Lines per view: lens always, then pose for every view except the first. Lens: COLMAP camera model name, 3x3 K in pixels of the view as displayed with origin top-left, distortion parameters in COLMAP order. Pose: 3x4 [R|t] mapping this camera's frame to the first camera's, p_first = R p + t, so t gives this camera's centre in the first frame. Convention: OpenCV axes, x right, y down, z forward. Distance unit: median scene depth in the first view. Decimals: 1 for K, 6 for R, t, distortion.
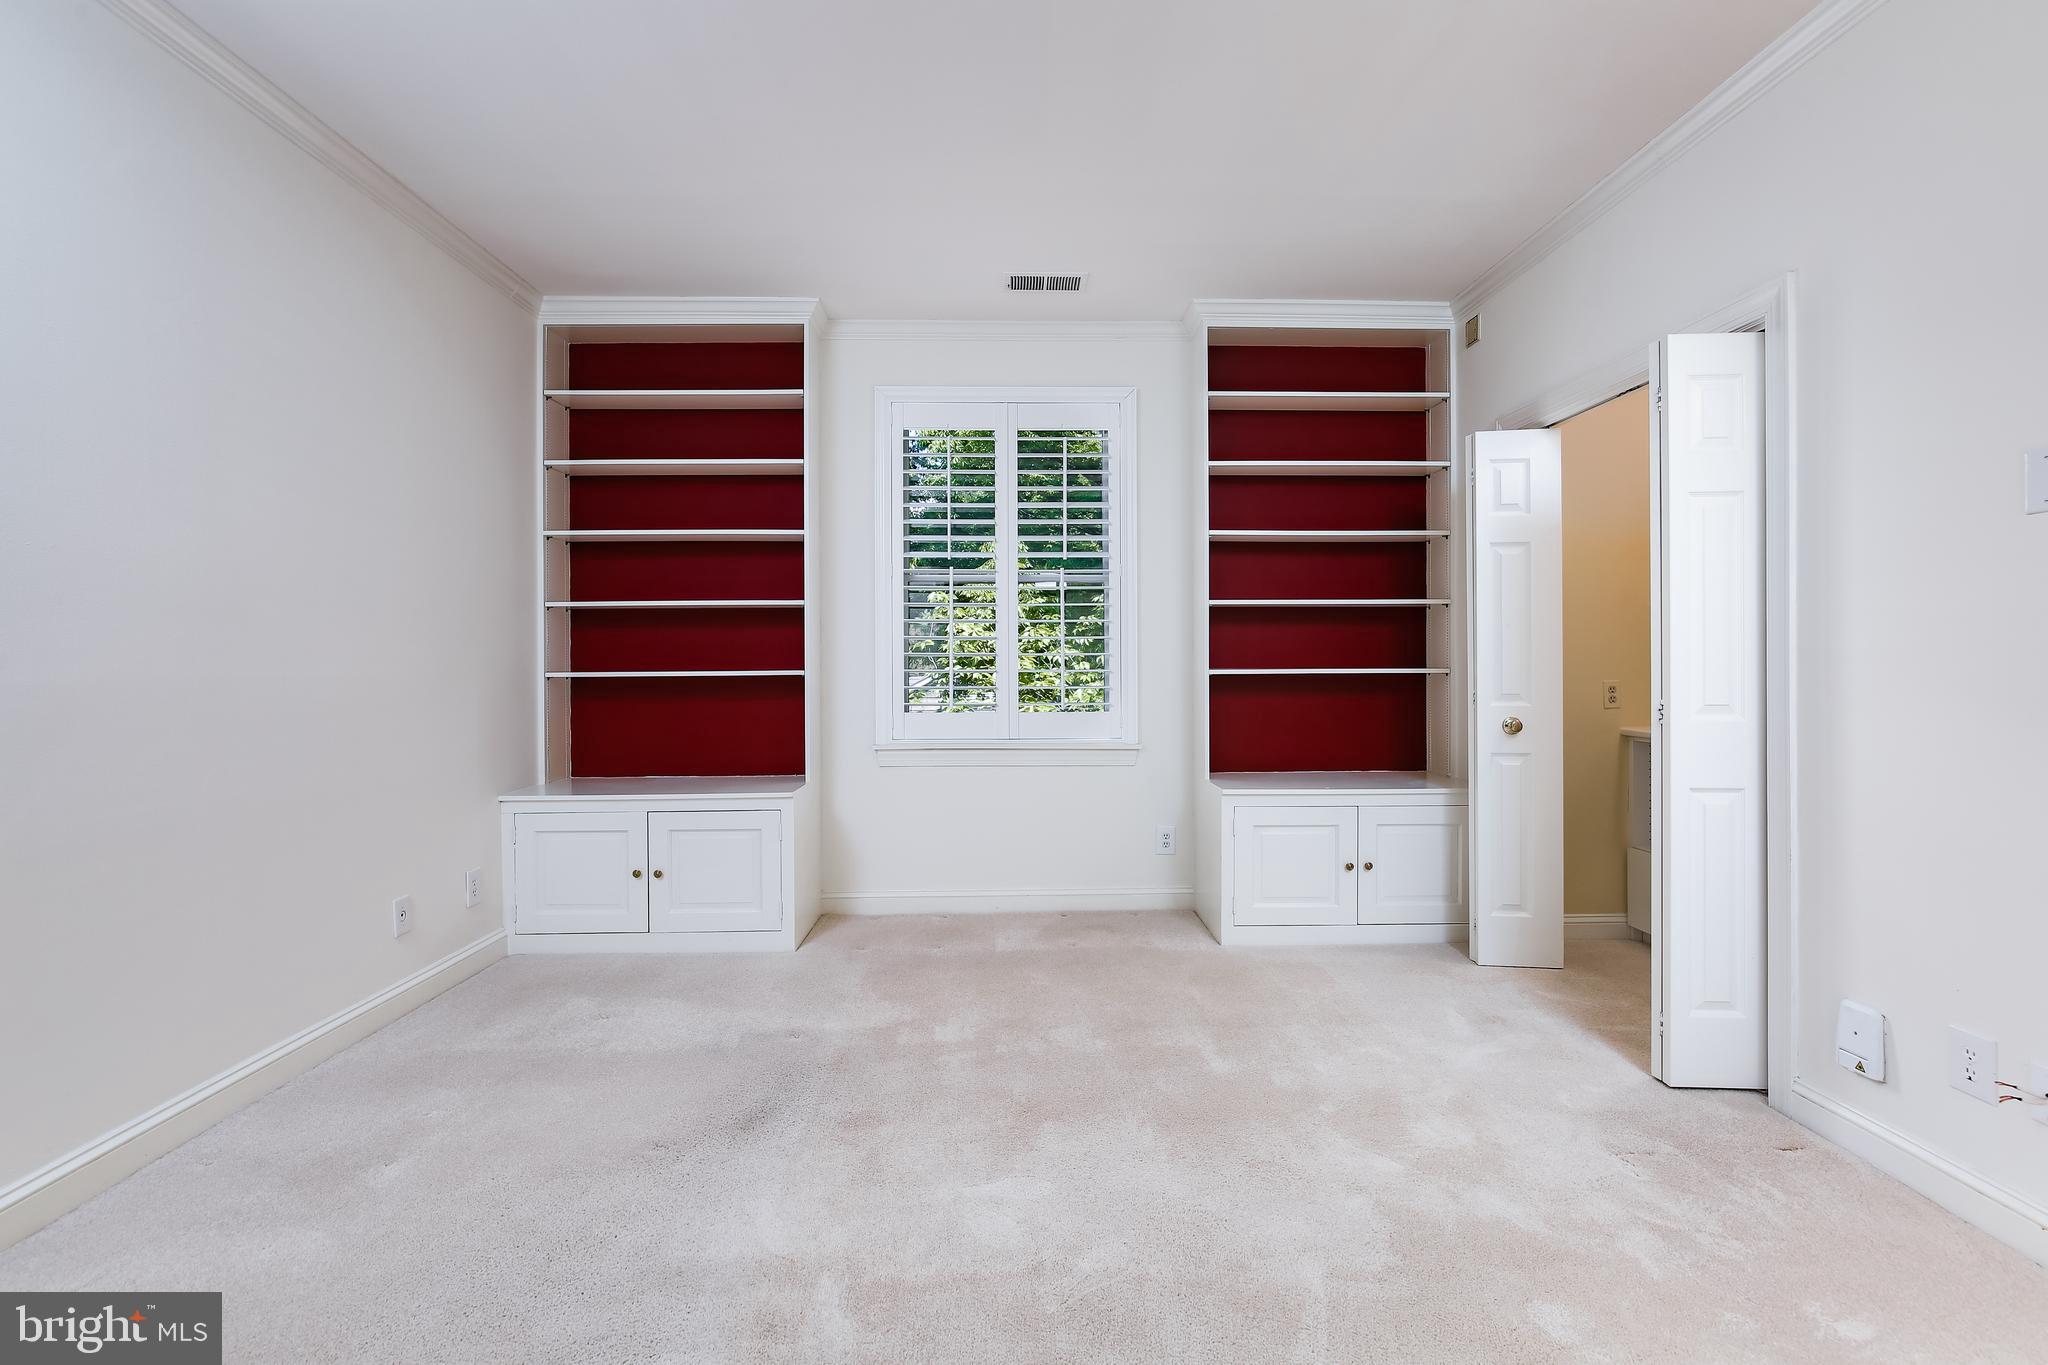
lens RADIAL K [[929.8, 0, 1032.3], [0, 929.8, 660.9], [0, 0, 1]] dist [-0.010624, 0.005806]
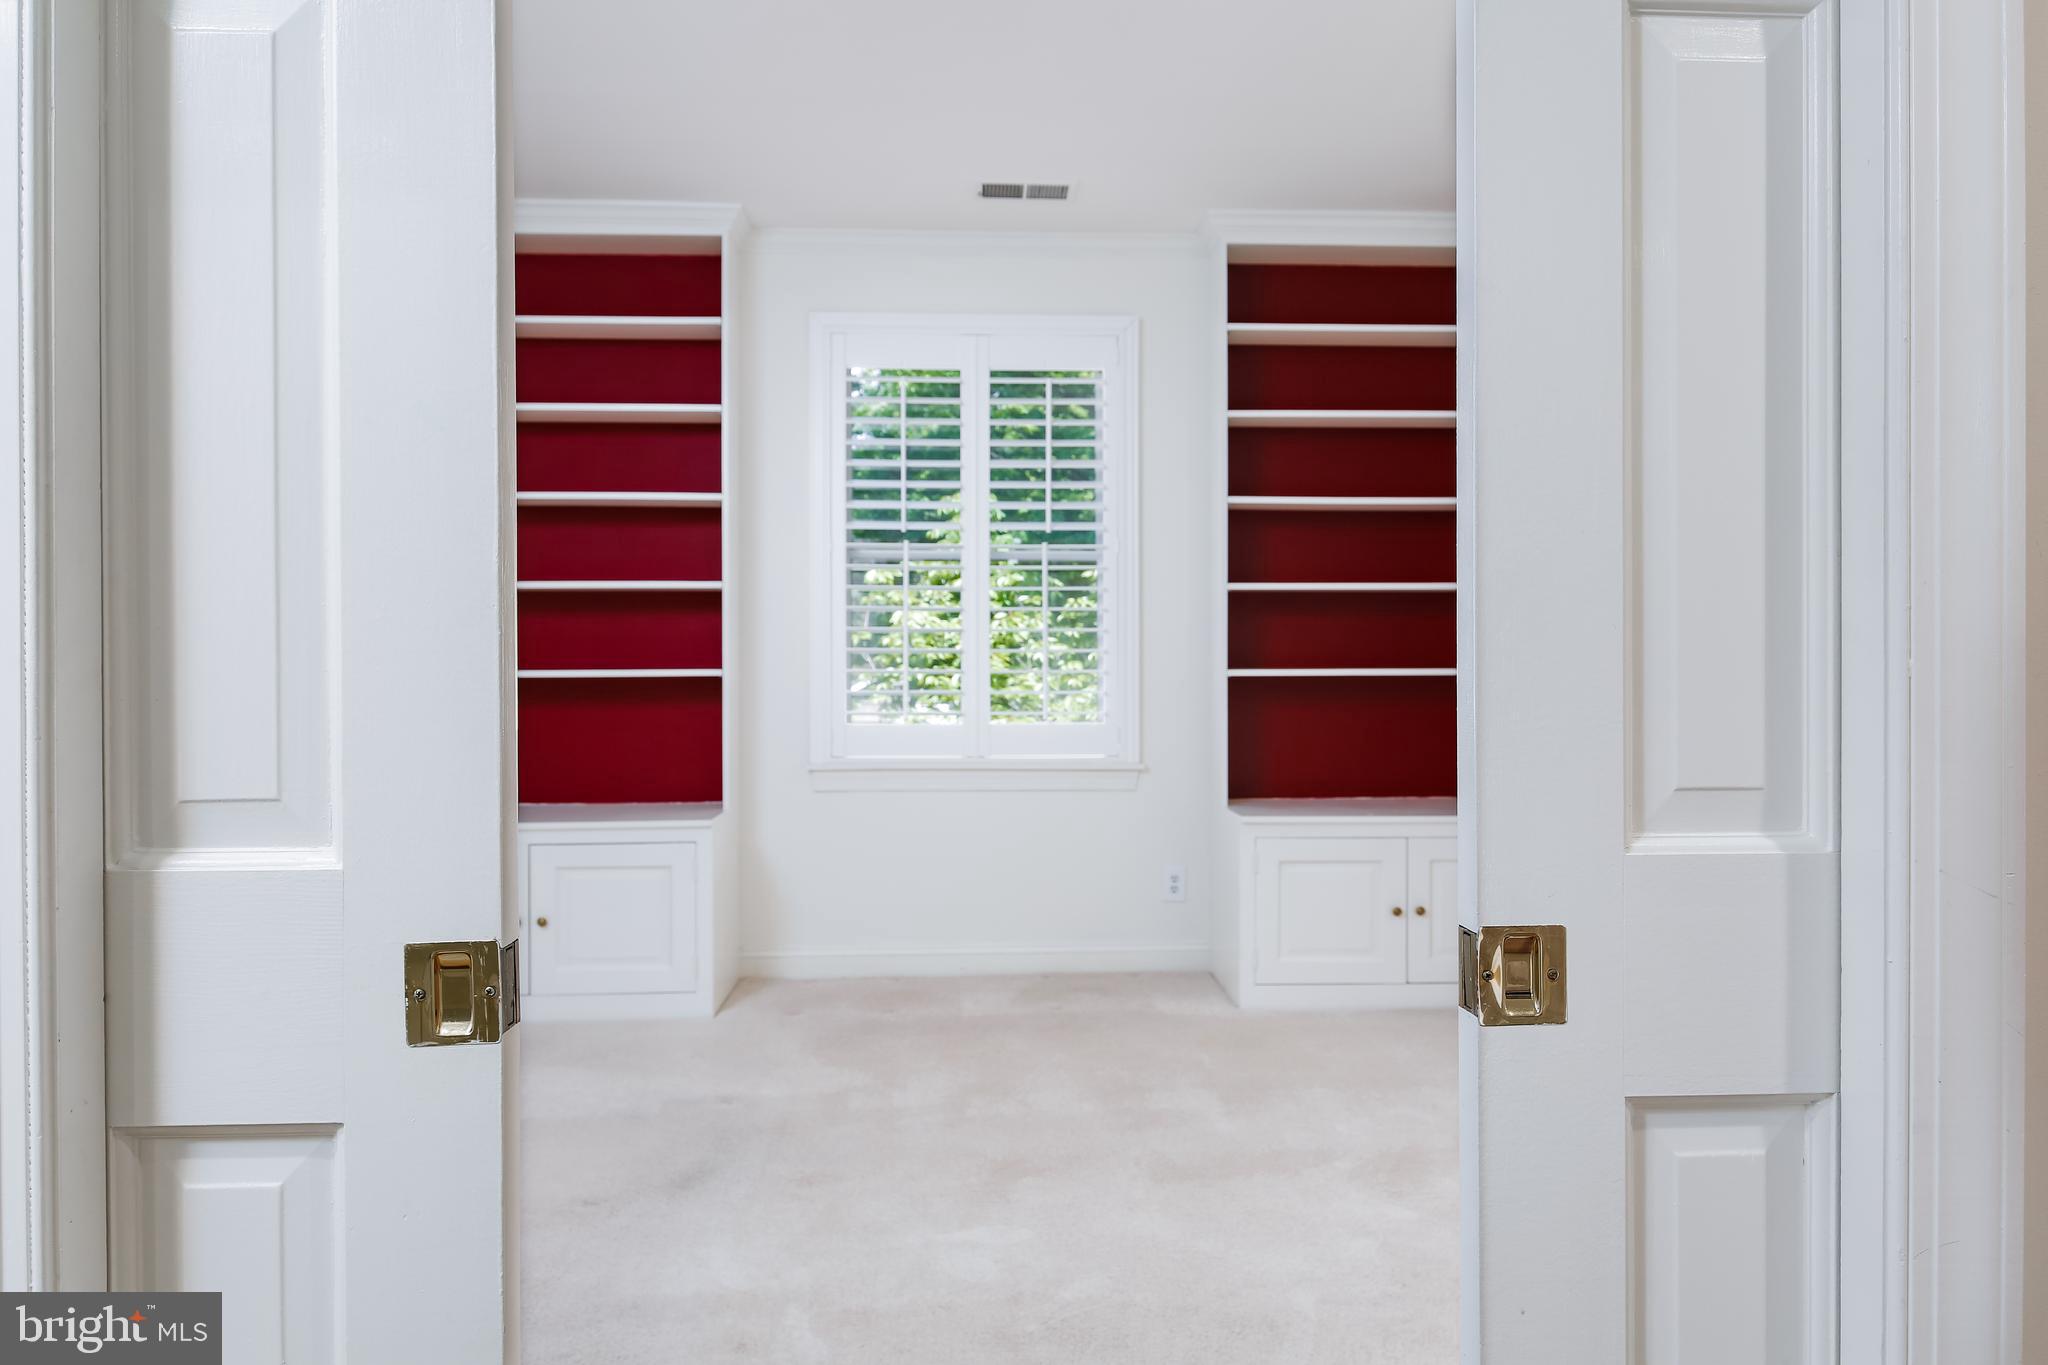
lens RADIAL K [[1434.7, 0, 1024.0], [0, 1434.7, 682.5], [0, 0, 1]] dist [0.001933, 0.000166]
pose [[0.999848, 0.002282, 0.017311, -0.007126], [-0.002523, 0.999900, 0.013929, 0.003469], [-0.017277, -0.013971, 0.999753, -0.239831]]
